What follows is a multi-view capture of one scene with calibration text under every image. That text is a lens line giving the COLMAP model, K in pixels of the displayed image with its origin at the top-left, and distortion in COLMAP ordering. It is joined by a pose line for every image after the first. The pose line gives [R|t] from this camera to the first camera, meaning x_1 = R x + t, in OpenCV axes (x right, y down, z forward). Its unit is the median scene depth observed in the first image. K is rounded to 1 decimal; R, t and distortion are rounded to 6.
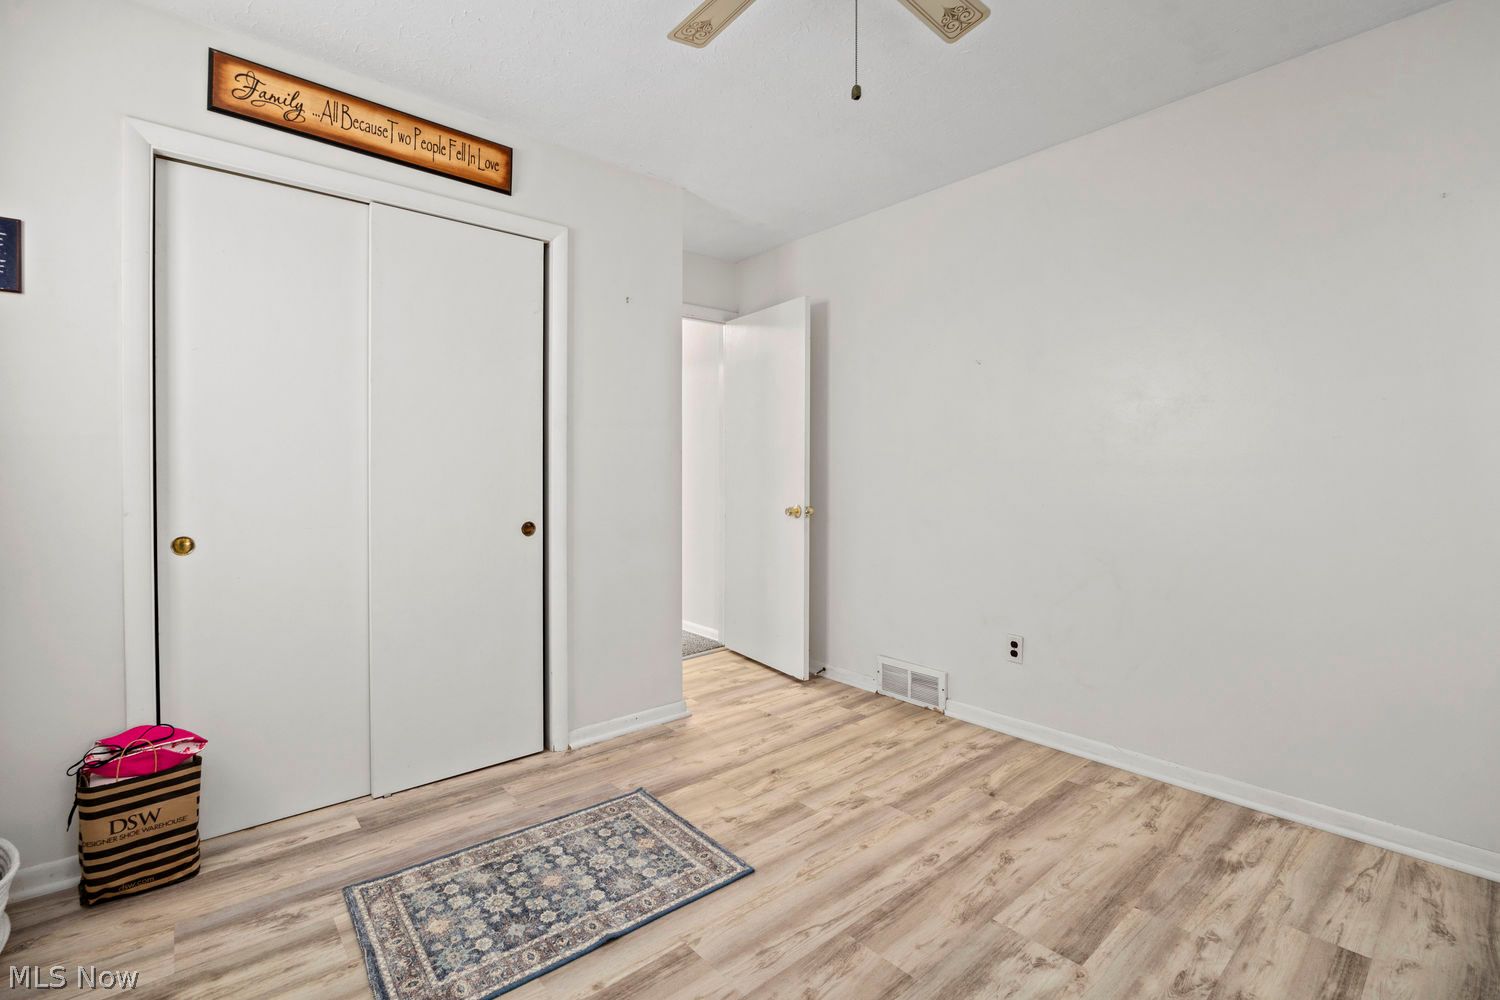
lens RADIAL K [[648.8, 0, 763.8], [0, 648.8, 482.5], [0, 0, 1]] dist [-0.017344, 0.000094]
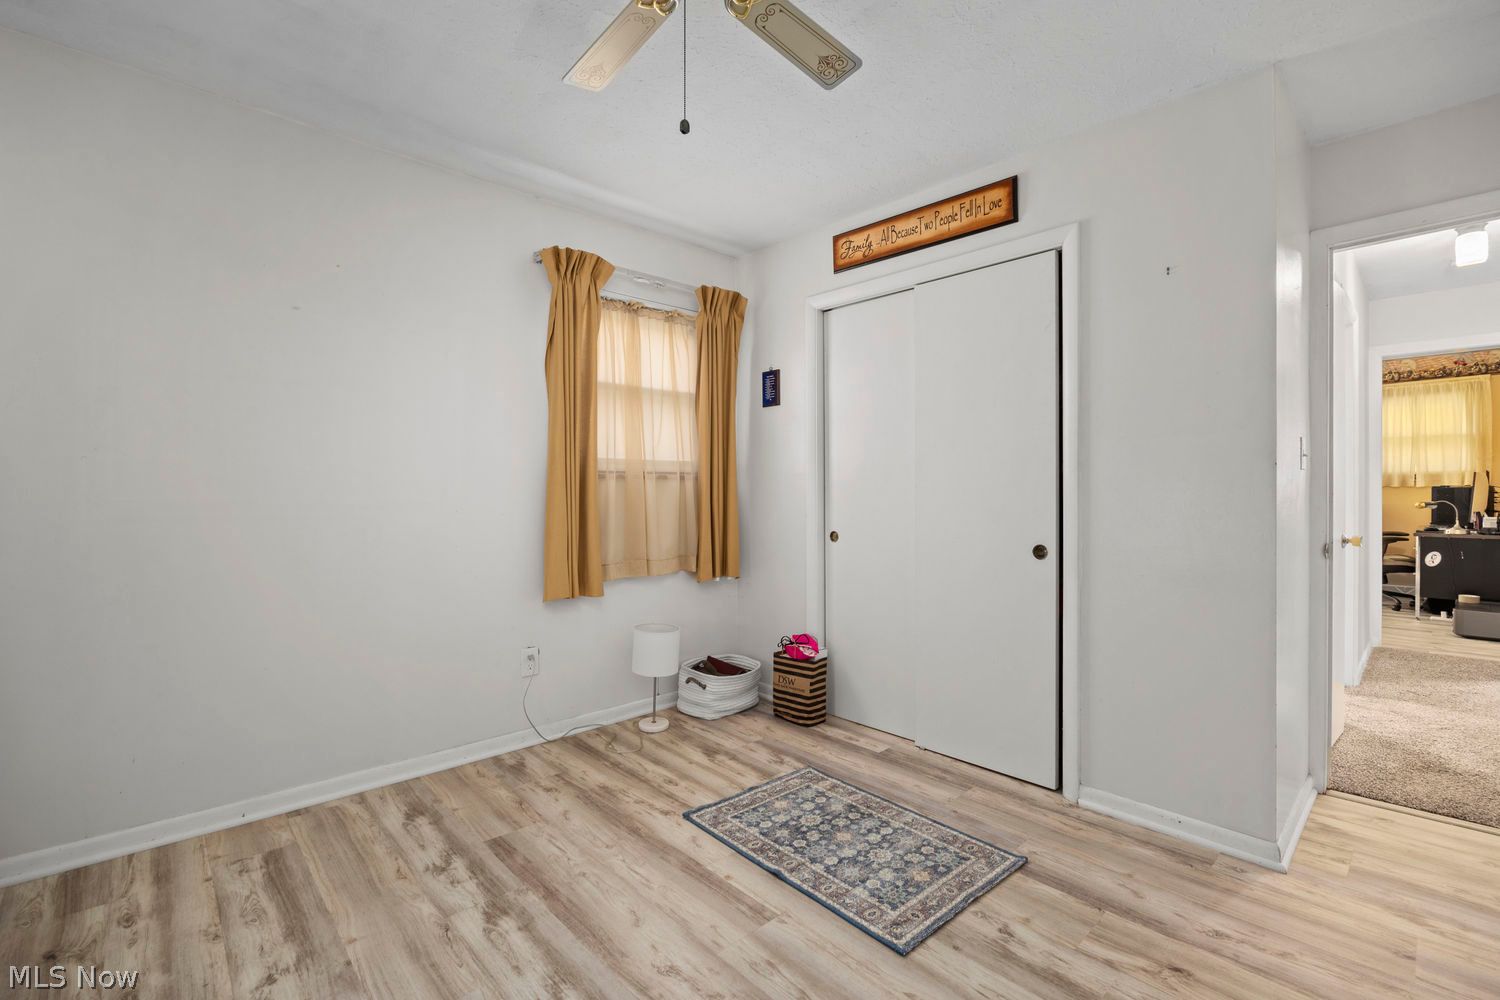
lens RADIAL K [[648.8, 0, 761.7], [0, 648.8, 498.3], [0, 0, 1]] dist [-0.017344, 0.000094]
pose [[0.059134, 0.012058, -0.998177, 0.764784], [-0.018449, 0.999769, 0.010984, -0.016348], [0.998080, 0.017766, 0.059342, 0.690189]]
